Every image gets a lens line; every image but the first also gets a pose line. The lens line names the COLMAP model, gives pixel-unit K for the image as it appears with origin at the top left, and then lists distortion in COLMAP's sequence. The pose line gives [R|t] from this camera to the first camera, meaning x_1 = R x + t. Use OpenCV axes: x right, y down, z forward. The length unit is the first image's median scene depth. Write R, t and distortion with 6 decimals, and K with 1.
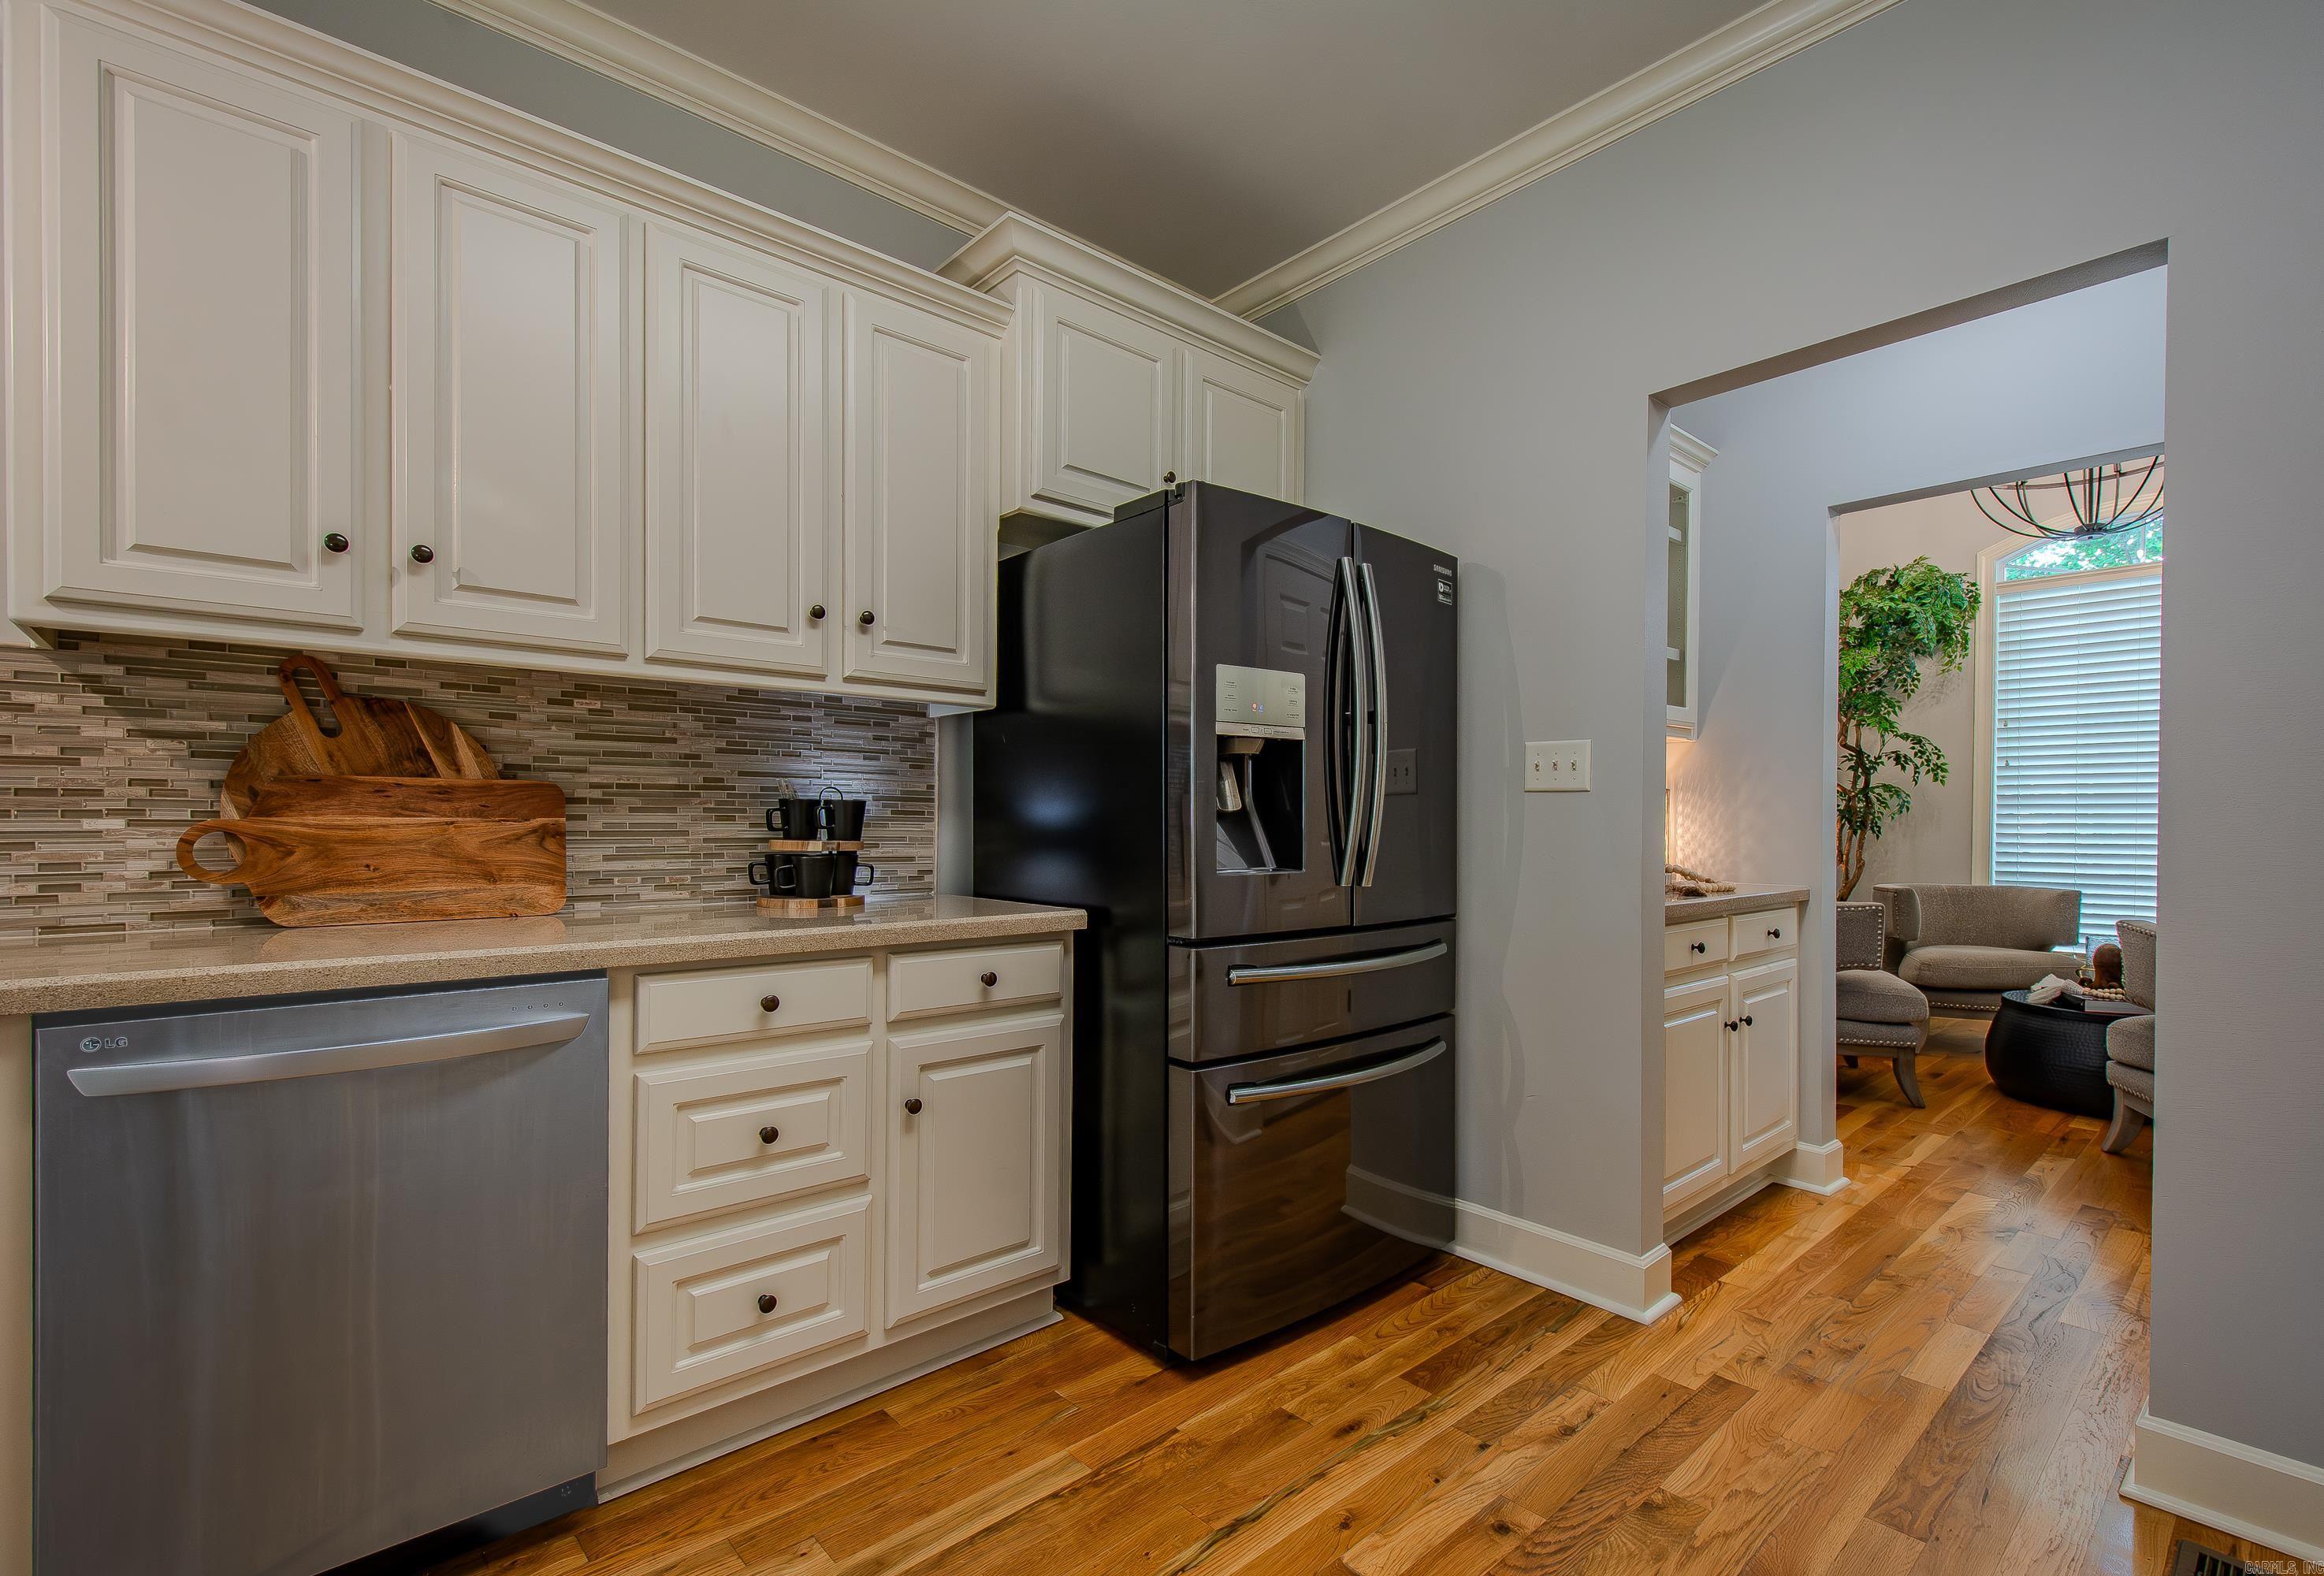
lens RADIAL K [[1045.4, 0, 1180.6], [0, 1045.4, 828.6], [0, 0, 1]] dist [0.022423, -0.008987]
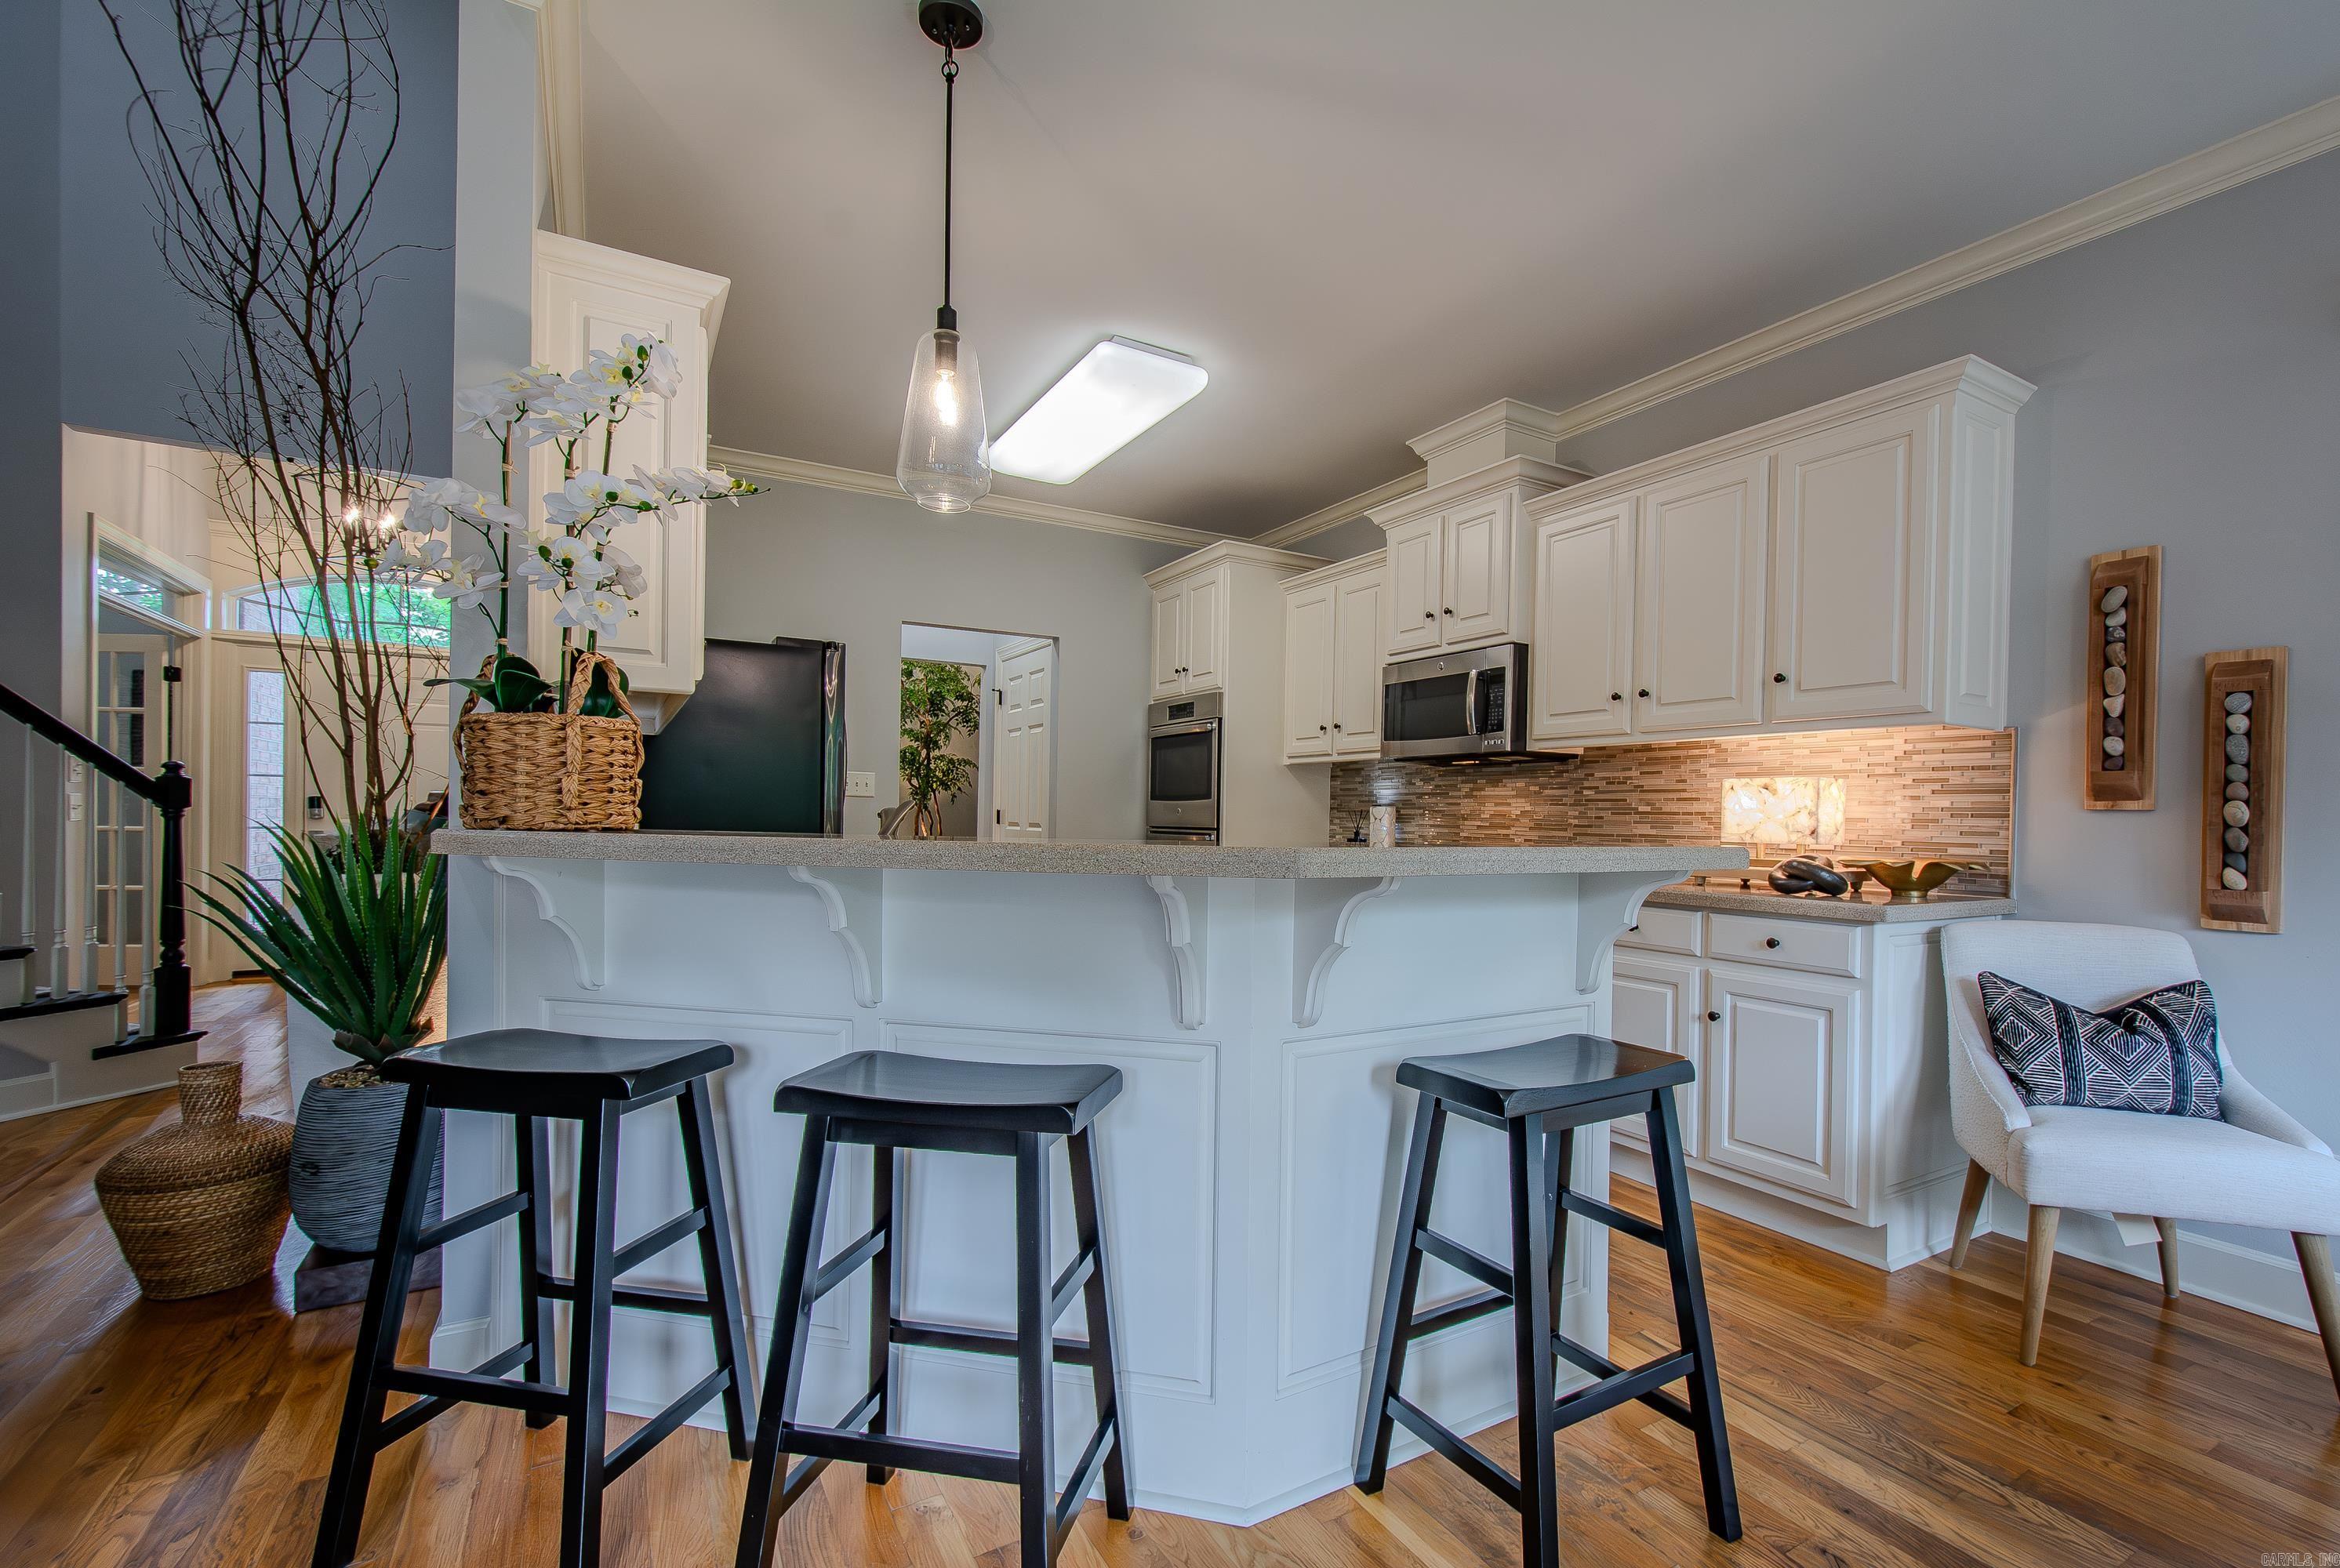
lens RADIAL K [[1028.1, 0, 1209.9], [0, 1028.1, 822.7], [0, 0, 1]] dist [0.004255, -0.000242]
pose [[0.203476, -0.008391, 0.979044, -1.483062], [-0.006123, 0.999933, 0.009842, -0.007874], [-0.979061, -0.007997, 0.203411, -0.076054]]
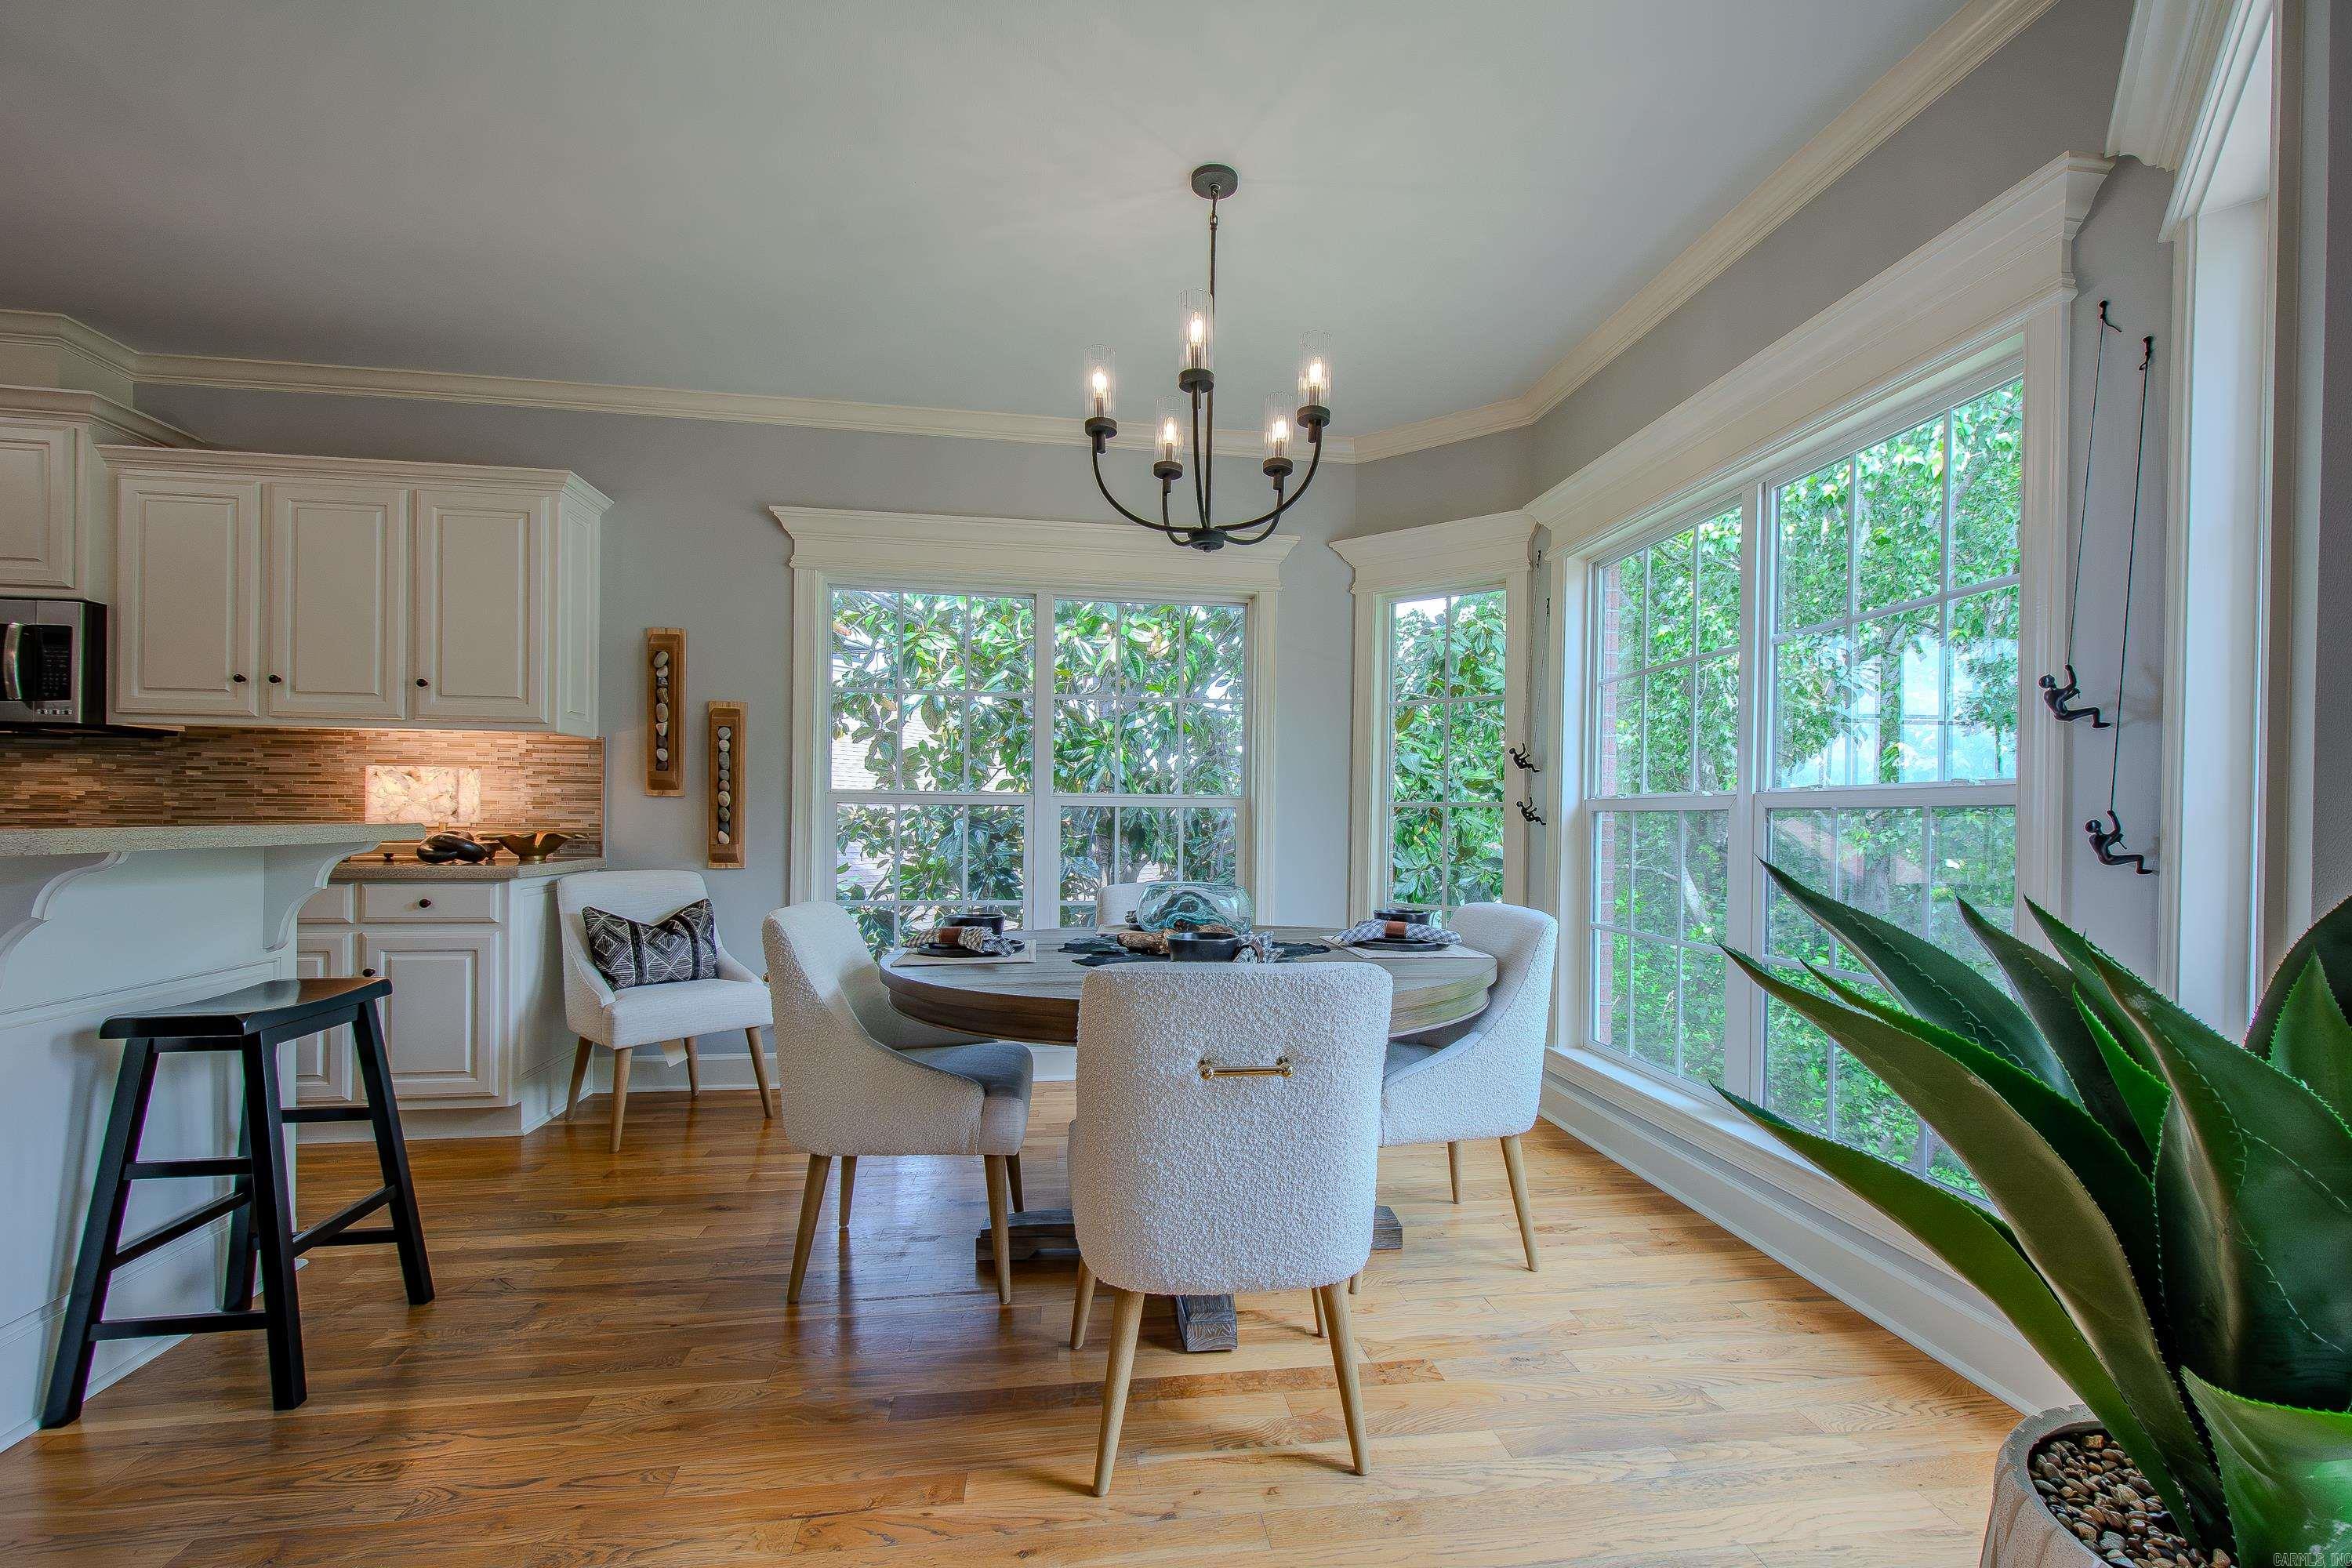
lens RADIAL K [[1032.1, 0, 1213.9], [0, 1032.1, 824.0], [0, 0, 1]] dist [-0.000094, -0.000935]
pose [[-0.834552, -0.019560, 0.550582, -1.887788], [-0.010632, 0.999755, 0.019401, -0.012930], [-0.550826, 0.010338, -0.834556, 0.114929]]
